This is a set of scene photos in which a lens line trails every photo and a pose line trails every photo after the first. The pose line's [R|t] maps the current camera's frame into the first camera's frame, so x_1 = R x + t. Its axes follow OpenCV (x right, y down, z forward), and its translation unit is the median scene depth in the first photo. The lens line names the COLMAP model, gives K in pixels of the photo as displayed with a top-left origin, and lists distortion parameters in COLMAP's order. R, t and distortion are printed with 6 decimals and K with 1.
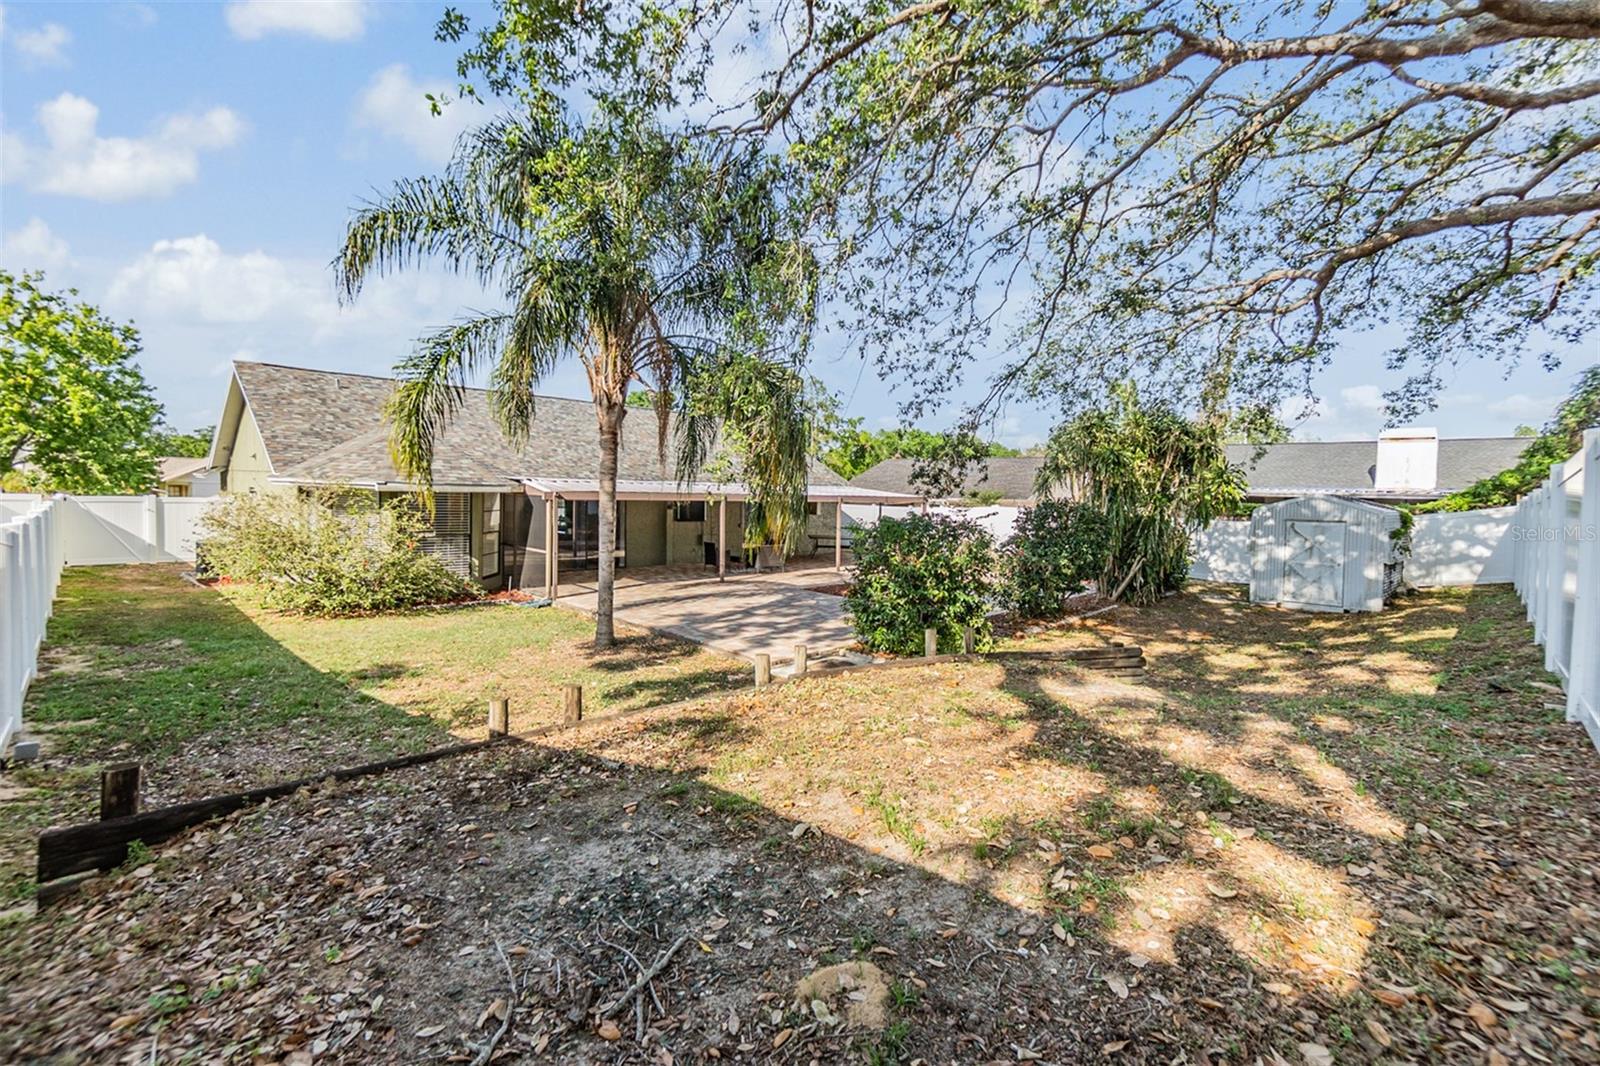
lens RADIAL K [[702.2, 0, 798.6], [0, 702.2, 534.7], [0, 0, 1]] dist [-0.004511, 0.001051]
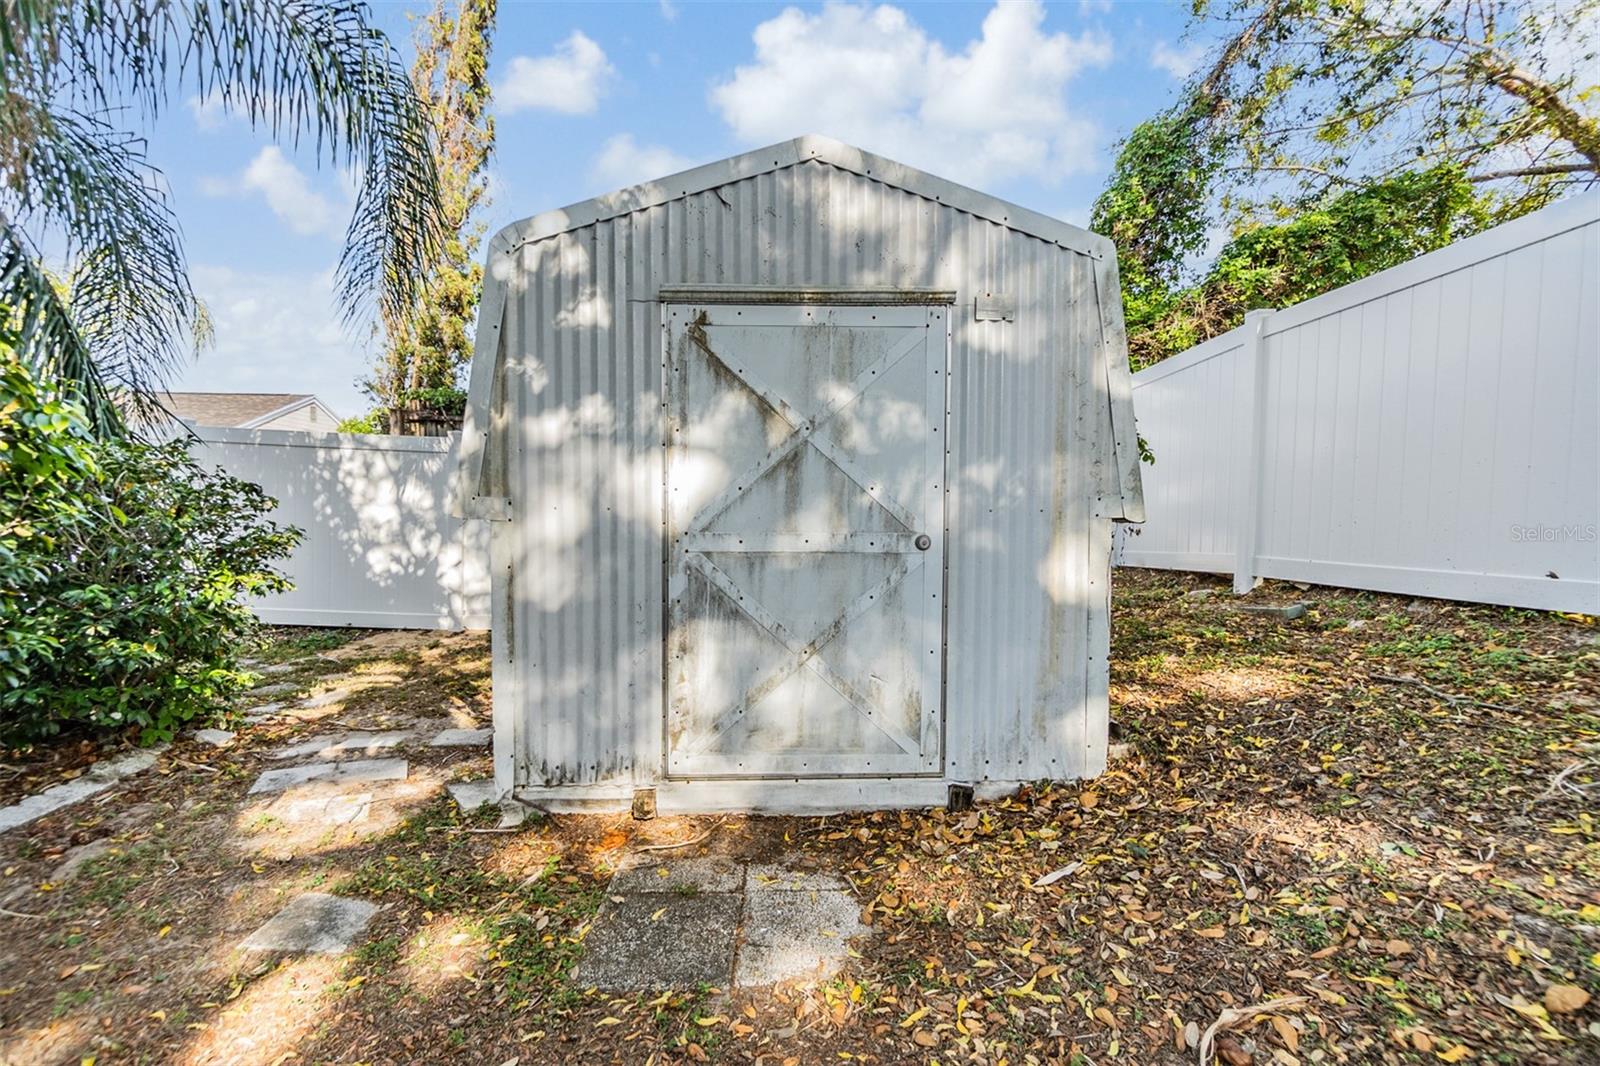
lens RADIAL K [[702.2, 0, 799.1], [0, 702.2, 537.5], [0, 0, 1]] dist [-0.004511, 0.001051]
pose [[0.650021, -0.015686, 0.759754, 0.576930], [0.029955, 0.999539, -0.004992, 0.038954], [-0.759325, 0.026003, 0.650191, 0.853370]]
